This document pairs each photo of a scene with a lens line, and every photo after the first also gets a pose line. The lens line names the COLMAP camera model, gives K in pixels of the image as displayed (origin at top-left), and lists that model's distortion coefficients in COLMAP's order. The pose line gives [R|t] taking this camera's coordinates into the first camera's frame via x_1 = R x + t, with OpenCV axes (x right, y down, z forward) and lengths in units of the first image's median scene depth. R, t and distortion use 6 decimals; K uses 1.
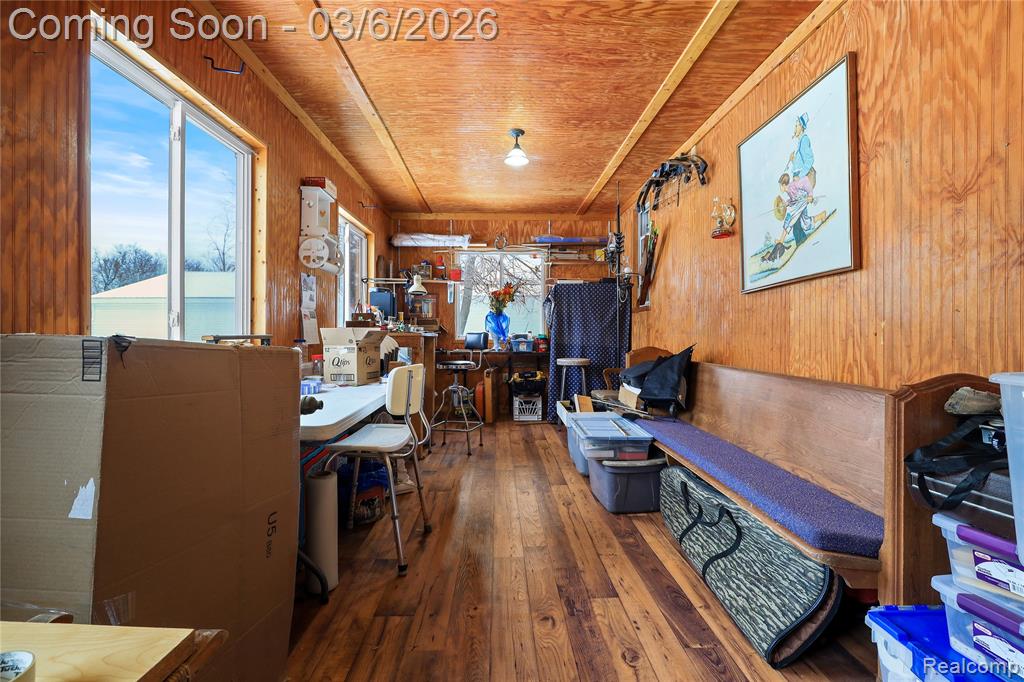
lens RADIAL K [[467.8, 0, 512.9], [0, 467.8, 339.6], [0, 0, 1]] dist [-0.016938, 0.001886]
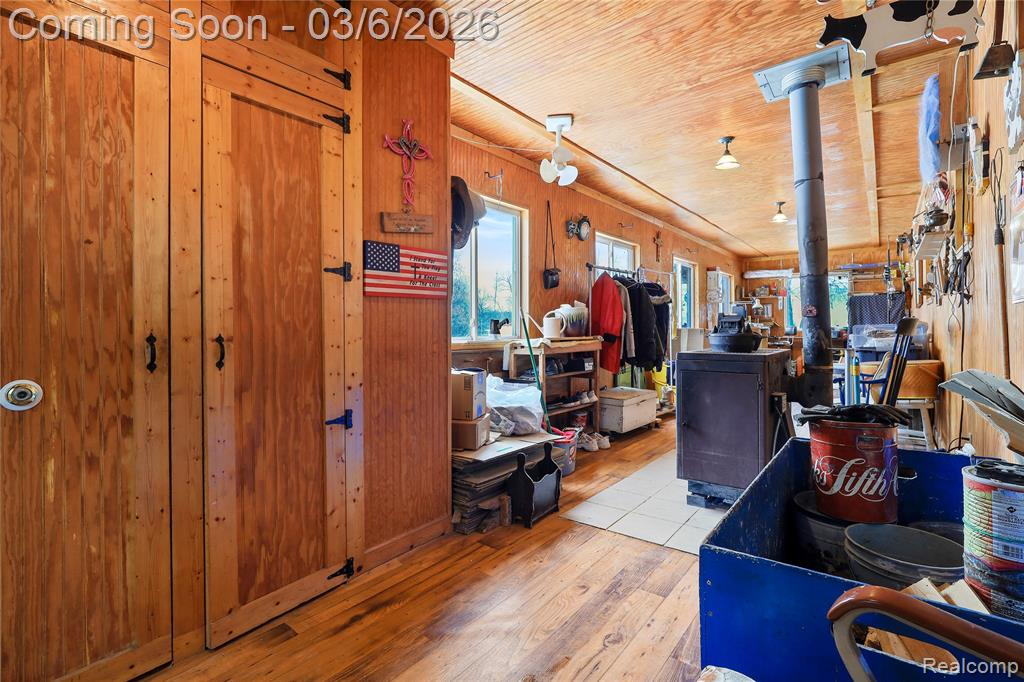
lens RADIAL K [[467.8, 0, 516.1], [0, 467.8, 333.4], [0, 0, 1]] dist [-0.016938, 0.001886]
pose [[0.764641, -0.000744, -0.644455, 0.224612], [0.003162, 0.999992, 0.002598, 0.002646], [0.644448, -0.004025, 0.764637, -0.927904]]
